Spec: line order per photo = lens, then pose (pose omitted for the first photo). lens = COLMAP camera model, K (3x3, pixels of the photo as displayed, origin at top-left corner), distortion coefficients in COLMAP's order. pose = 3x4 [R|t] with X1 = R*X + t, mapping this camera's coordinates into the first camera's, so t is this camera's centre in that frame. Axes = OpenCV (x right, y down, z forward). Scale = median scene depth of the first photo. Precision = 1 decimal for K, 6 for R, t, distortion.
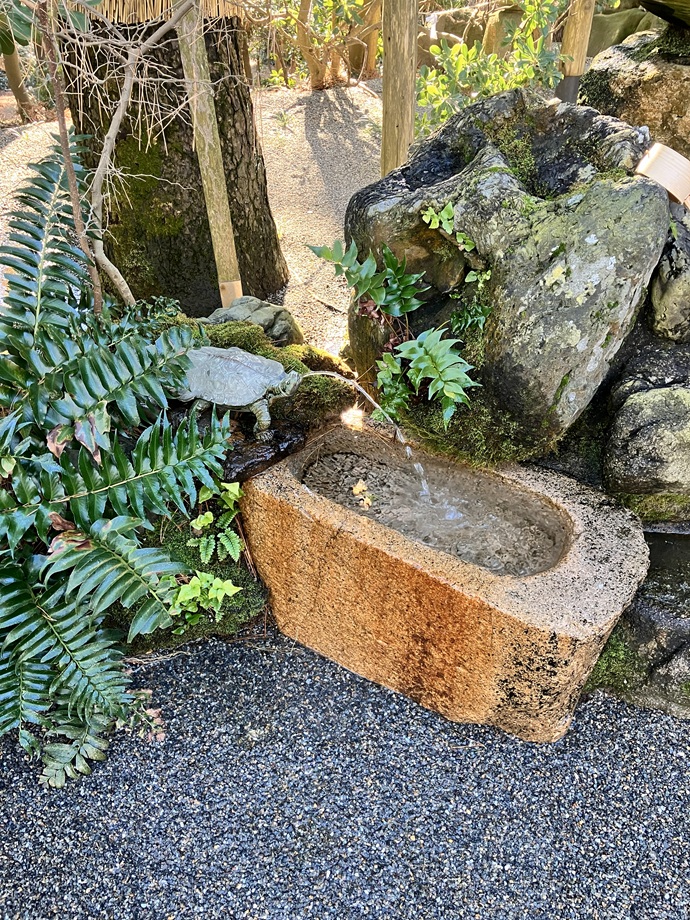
lens RADIAL K [[757.2, 0, 345.0], [0, 757.2, 460.0], [0, 0, 1]] dist [0.012020, 0.000239]
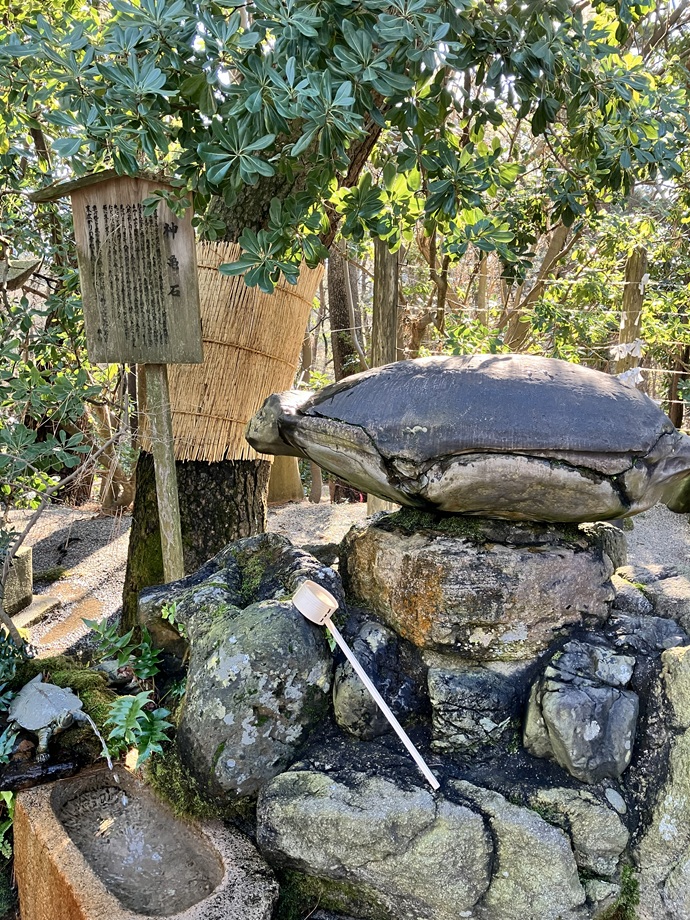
lens RADIAL K [[757.2, 0, 345.0], [0, 757.2, 460.0], [0, 0, 1]] dist [0.012020, 0.000239]
pose [[0.956614, 0.072613, -0.282166, 0.819827], [-0.198155, 0.872124, -0.447364, 0.003239], [0.213599, 0.483867, 0.848674, -0.274568]]
